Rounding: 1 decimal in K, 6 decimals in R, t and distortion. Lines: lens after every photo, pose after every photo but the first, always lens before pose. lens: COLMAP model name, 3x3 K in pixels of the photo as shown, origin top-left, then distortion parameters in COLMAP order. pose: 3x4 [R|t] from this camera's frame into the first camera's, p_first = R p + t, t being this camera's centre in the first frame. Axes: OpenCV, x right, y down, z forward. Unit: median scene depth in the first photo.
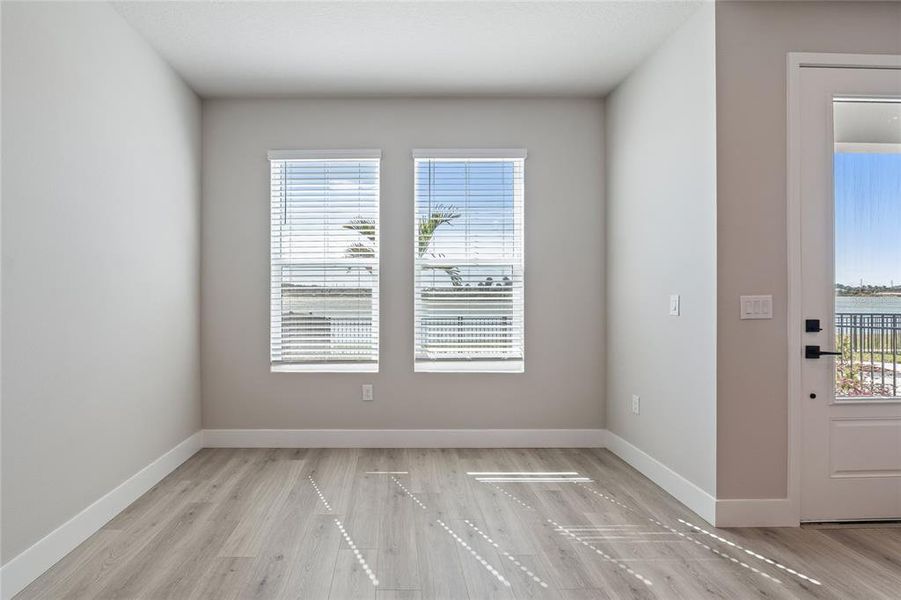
lens RADIAL K [[432.9, 0, 397.7], [0, 432.9, 296.1], [0, 0, 1]] dist [-0.001057, -0.000543]
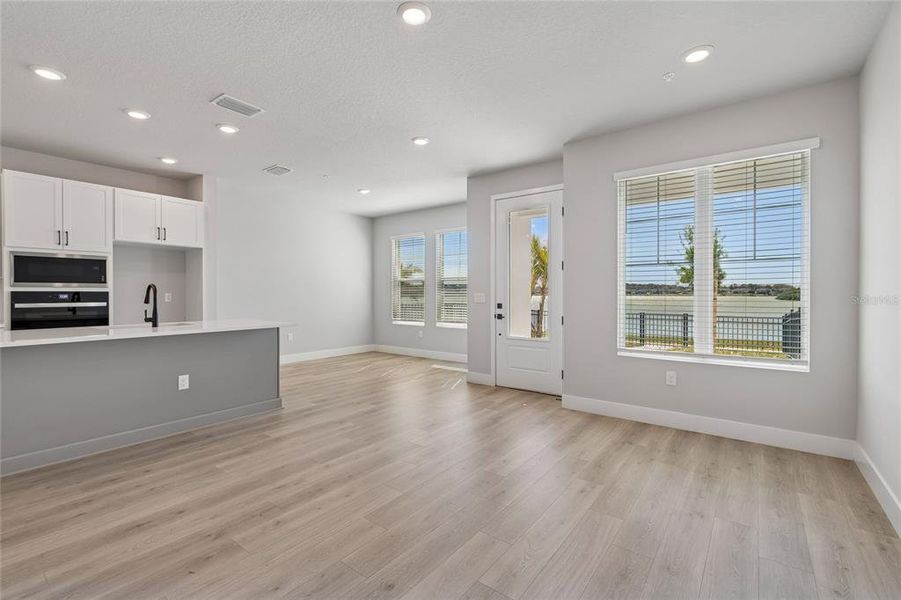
lens RADIAL K [[398.8, 0, 445.2], [0, 398.8, 296.0], [0, 0, 1]] dist [0.000626, -0.000310]
pose [[0.786392, 0.000526, -0.617728, 1.413694], [0.007315, 0.999922, 0.010164, -0.008460], [0.617685, -0.012512, 0.786326, -0.652321]]
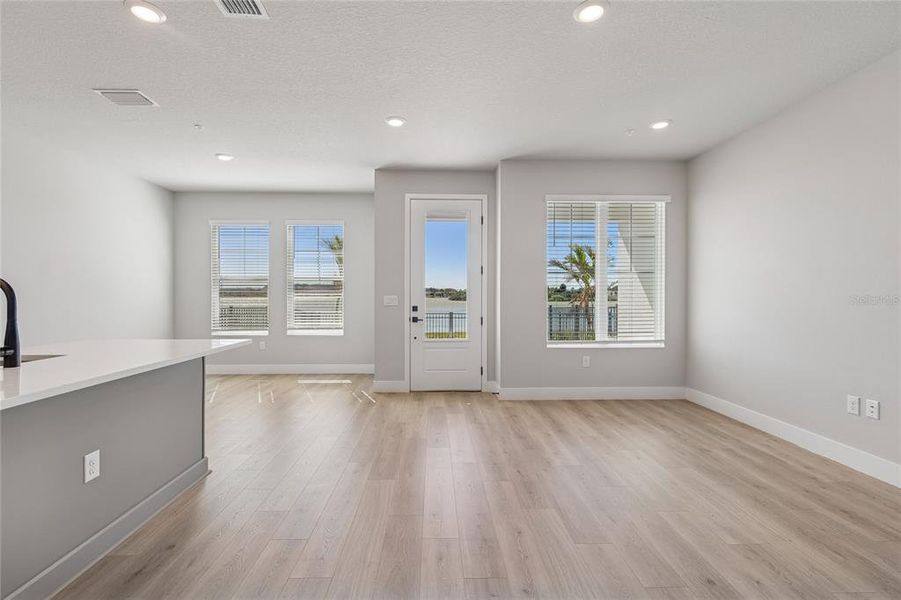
lens RADIAL K [[399.1, 0, 443.1], [0, 399.1, 296.2], [0, 0, 1]] dist [0.001497, 0.000198]
pose [[0.999832, -0.002795, 0.018128, 0.716783], [0.002622, 0.999950, 0.009614, -0.013376], [-0.018154, -0.009564, 0.999789, -0.807881]]
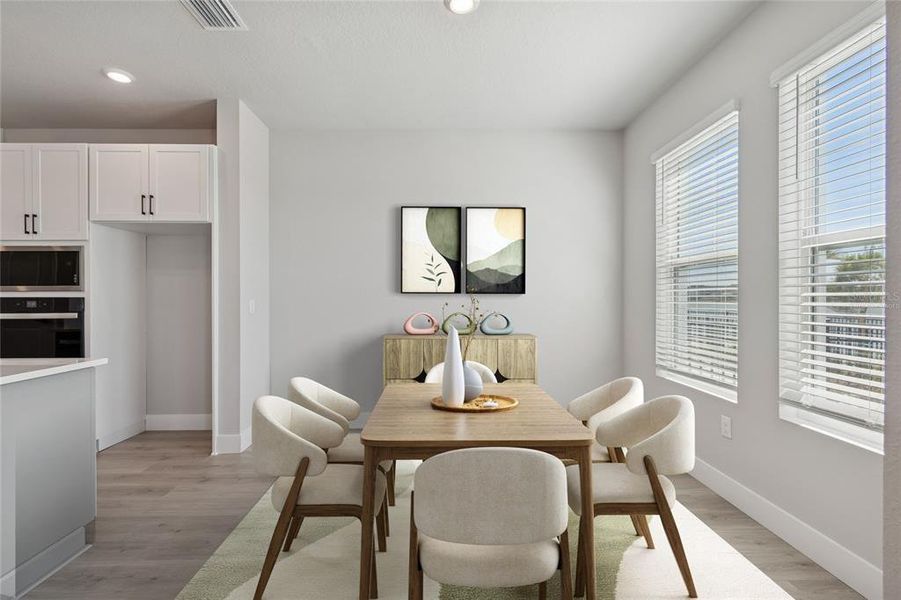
lens RADIAL K [[398.2, 0, 450.5], [0, 398.2, 300.0], [0, 0, 1]] dist [0.001800, 0.000213]
pose [[0.008575, 0.002137, -0.999961, 0.632432], [0.010511, 0.999942, 0.002227, -0.004929], [0.999908, -0.010529, 0.008552, 0.522004]]
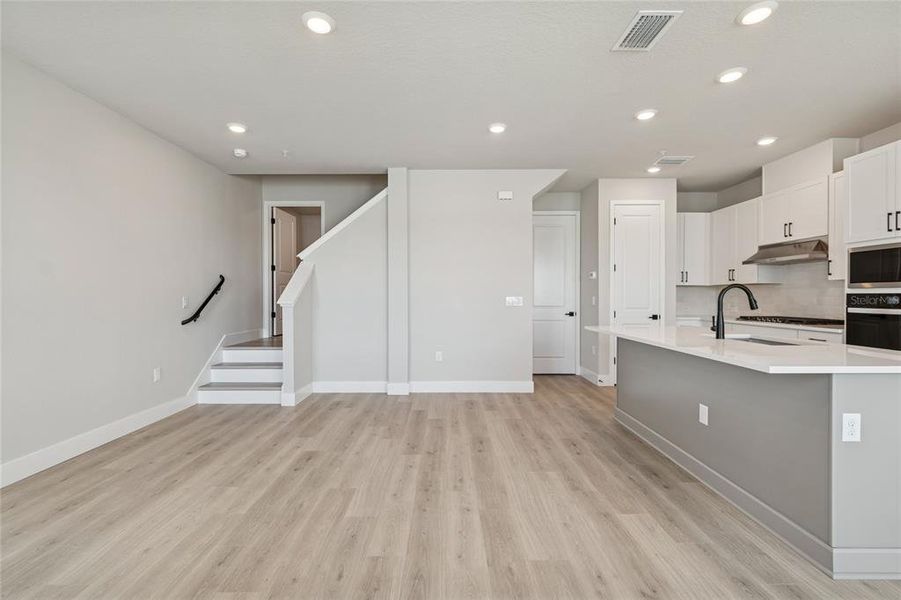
lens RADIAL K [[398.8, 0, 445.2], [0, 398.8, 296.0], [0, 0, 1]] dist [0.000626, -0.000310]
pose [[-0.999969, -0.003323, 0.007184, 0.748120], [-0.003371, 0.999972, -0.006732, -0.003138], [-0.007161, -0.006756, -0.999952, 0.508134]]
